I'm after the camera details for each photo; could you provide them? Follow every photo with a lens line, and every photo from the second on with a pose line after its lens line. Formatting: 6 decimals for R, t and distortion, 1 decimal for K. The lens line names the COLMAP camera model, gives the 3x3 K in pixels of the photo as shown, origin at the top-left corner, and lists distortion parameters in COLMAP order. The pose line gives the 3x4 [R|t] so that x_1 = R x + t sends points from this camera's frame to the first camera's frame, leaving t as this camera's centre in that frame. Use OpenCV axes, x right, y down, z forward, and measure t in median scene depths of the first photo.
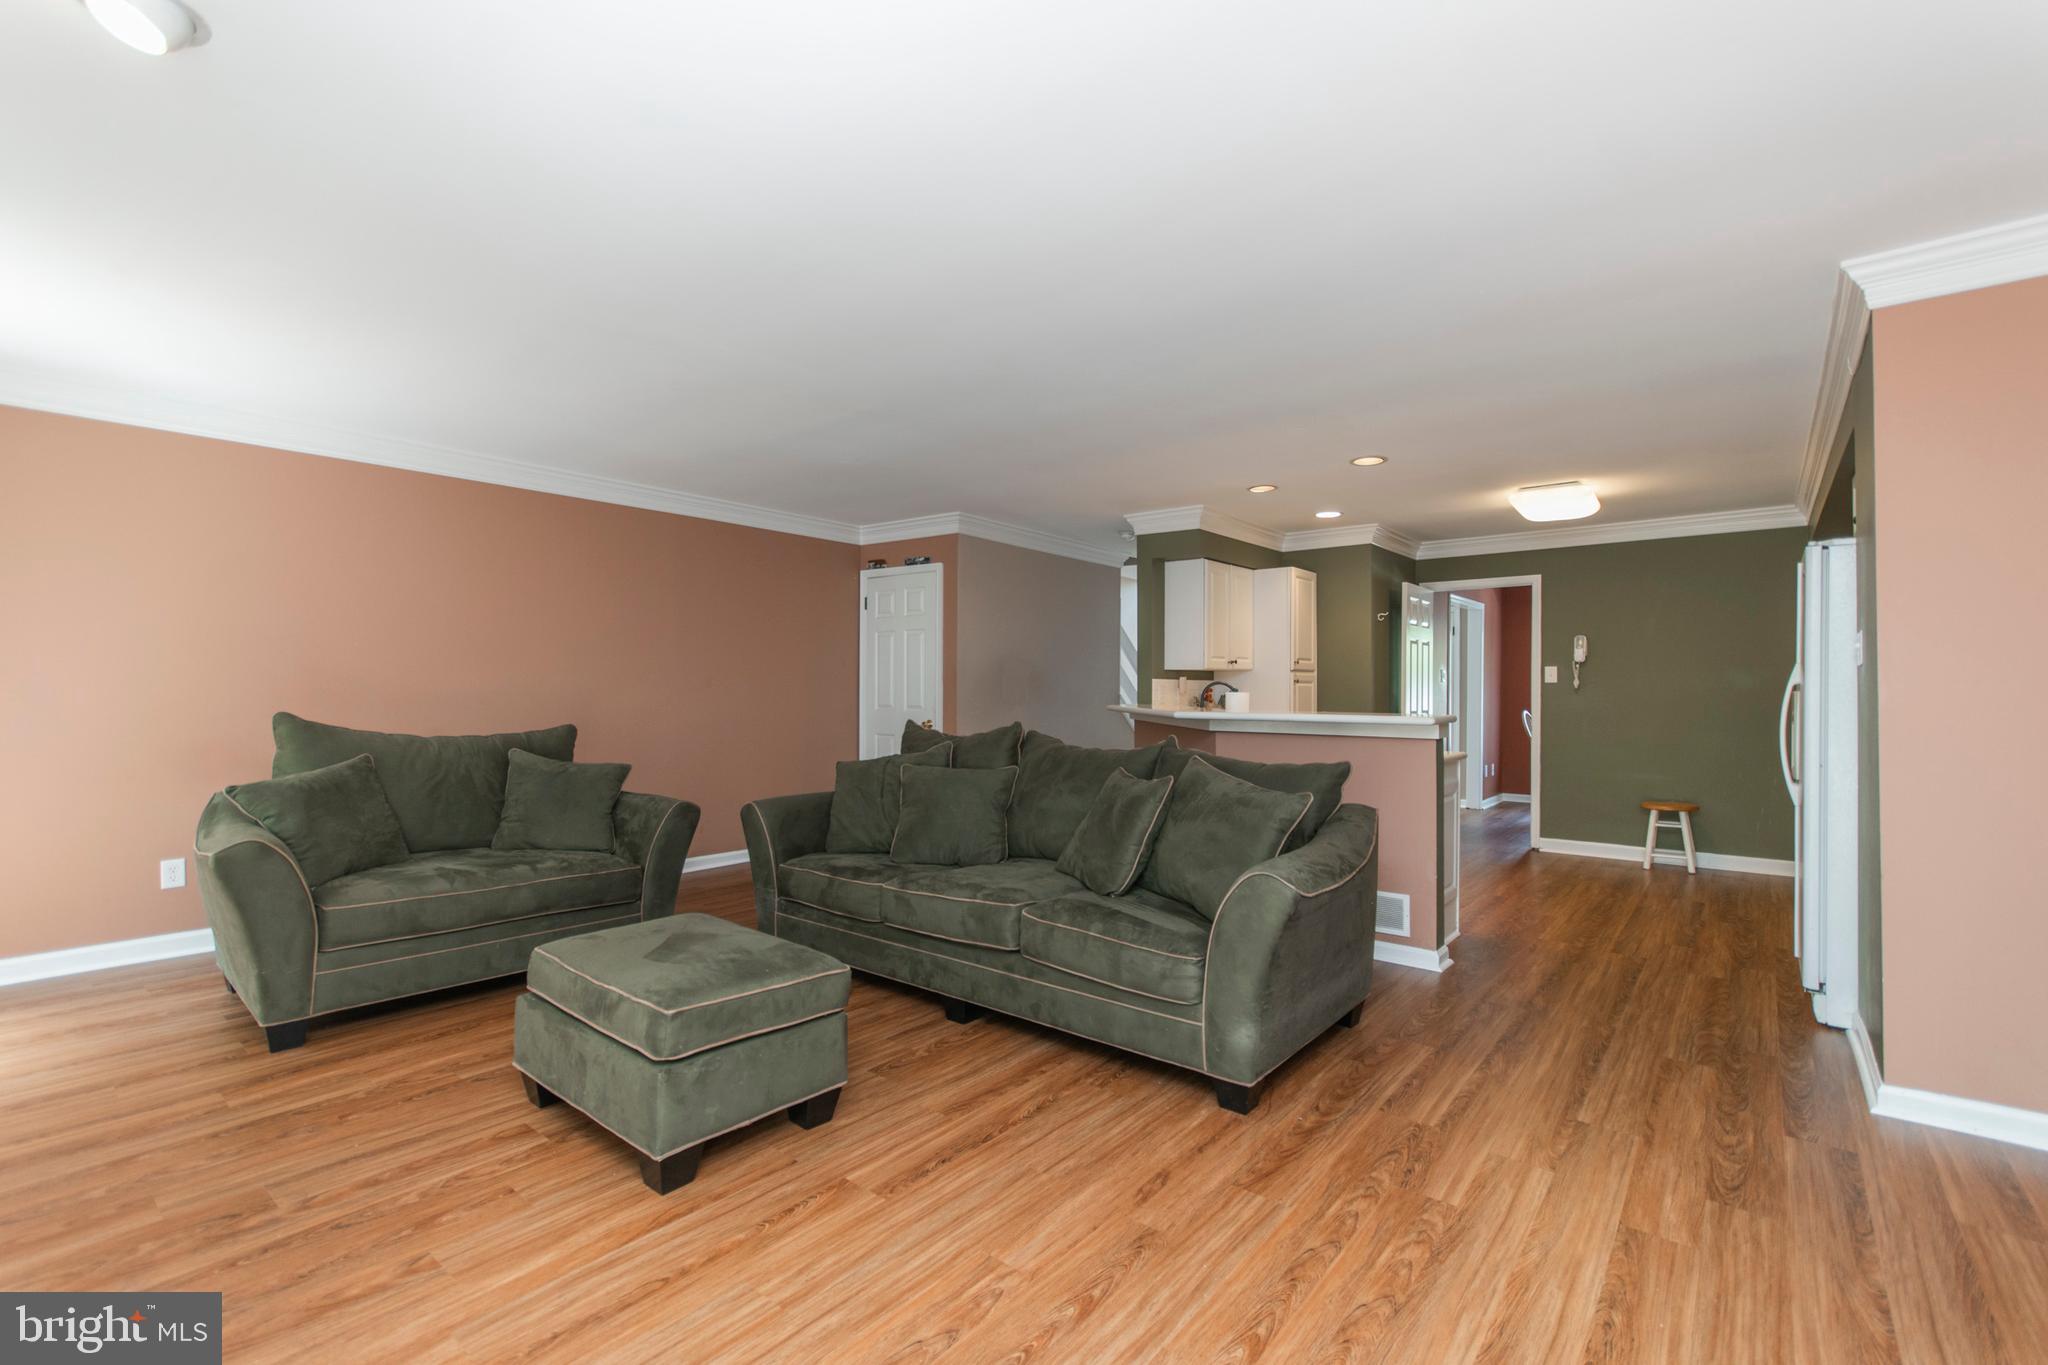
lens RADIAL K [[903.4, 0, 989.4], [0, 903.4, 683.2], [0, 0, 1]] dist [-0.002575, -0.000303]
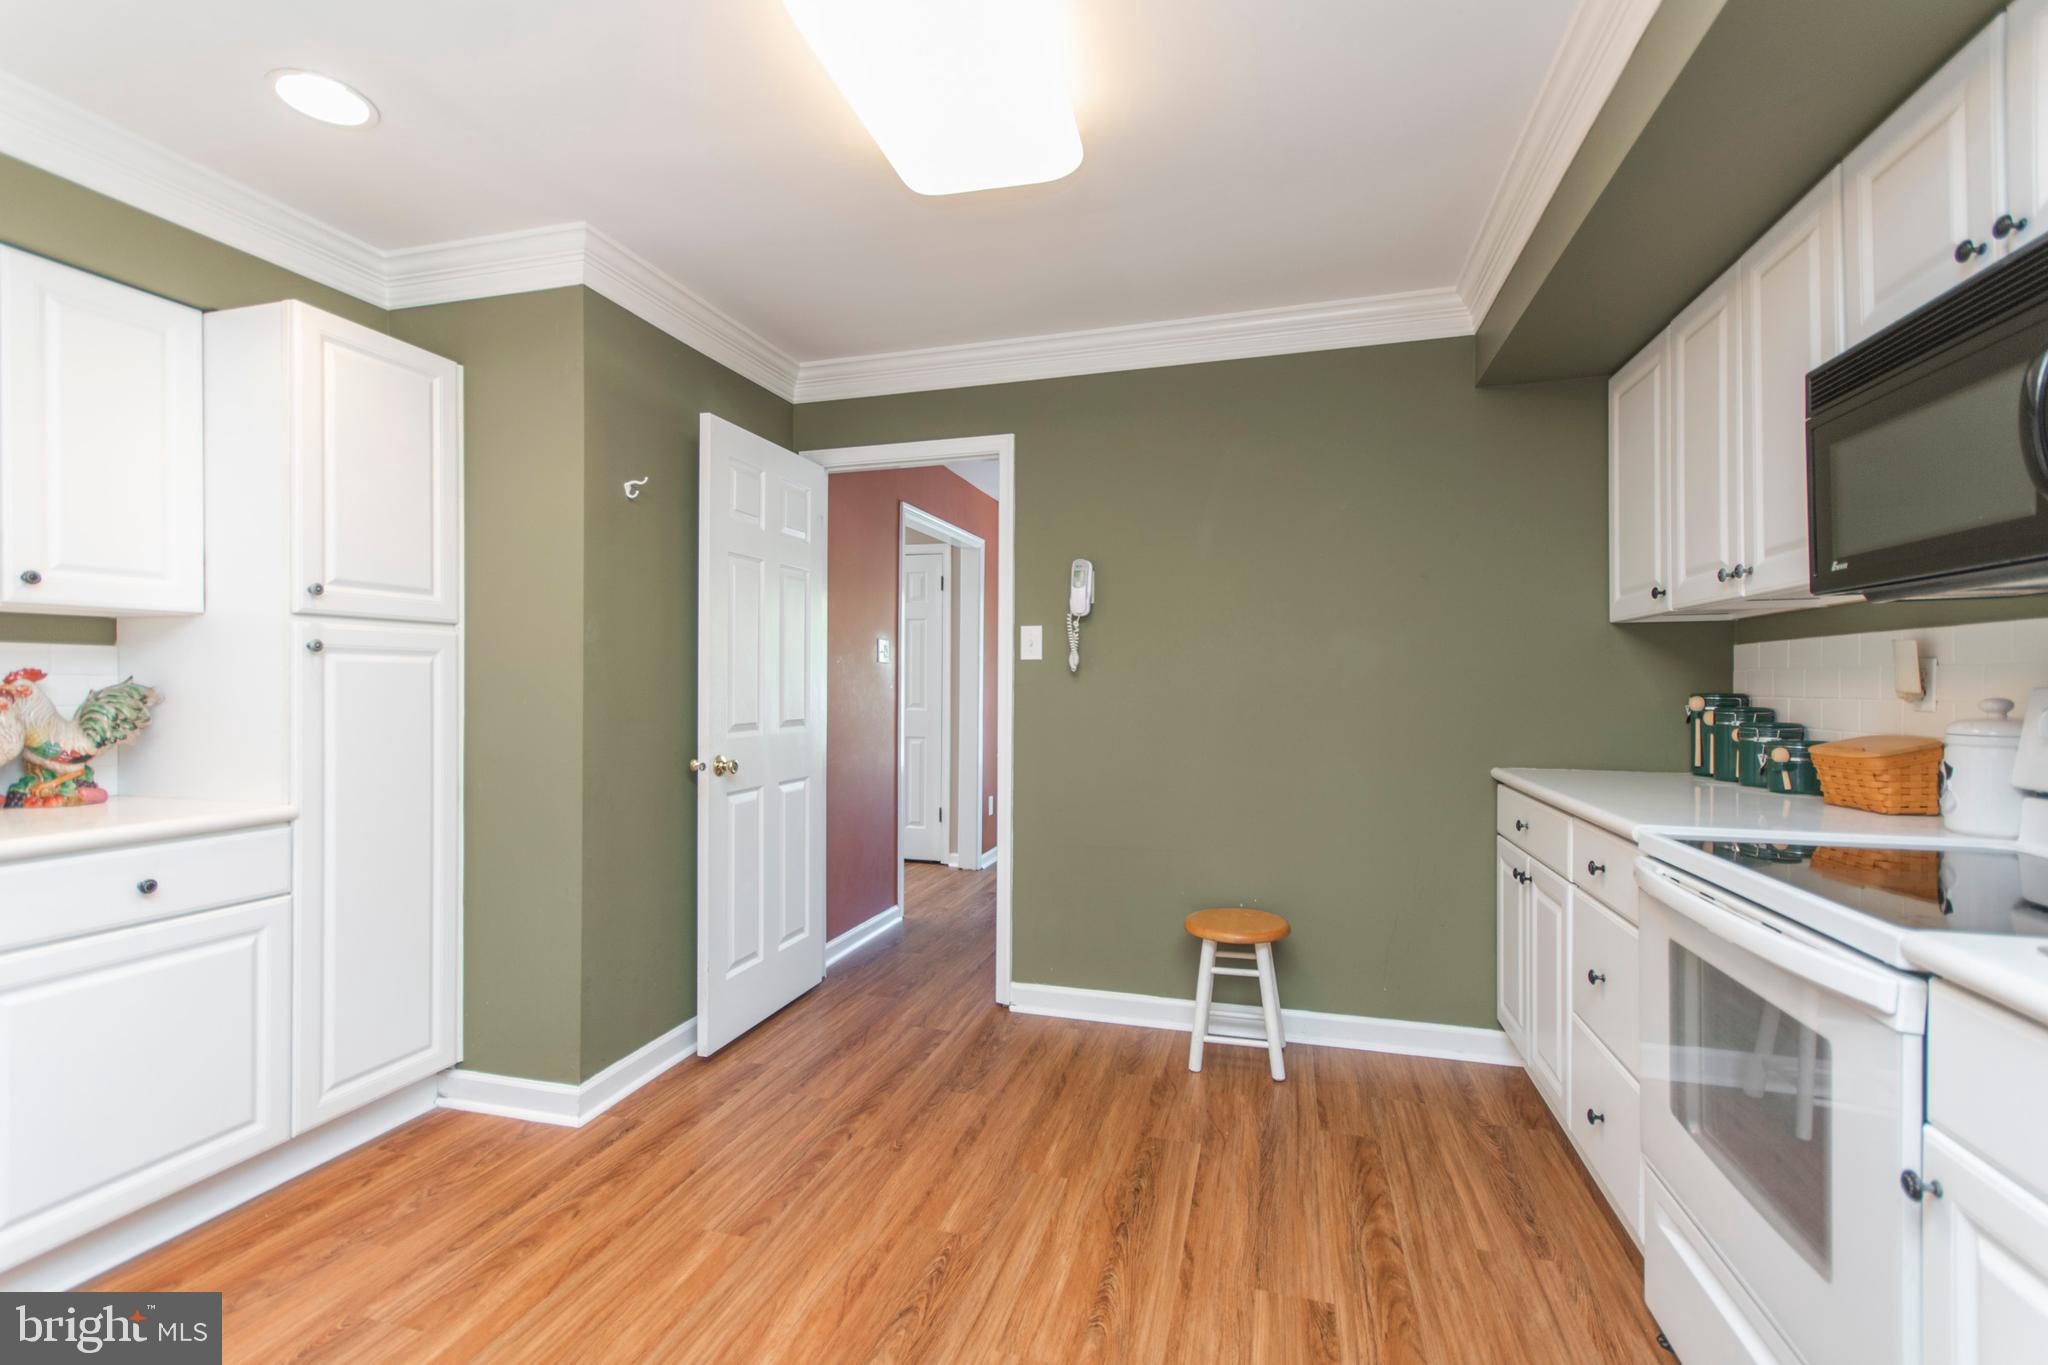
lens RADIAL K [[935.1, 0, 990.5], [0, 935.1, 674.2], [0, 0, 1]] dist [0.010324, 0.000036]
pose [[0.923601, -0.000453, 0.383356, 0.421848], [0.001662, 0.999995, -0.002823, 0.008890], [-0.383352, 0.003245, 0.923596, 0.562333]]
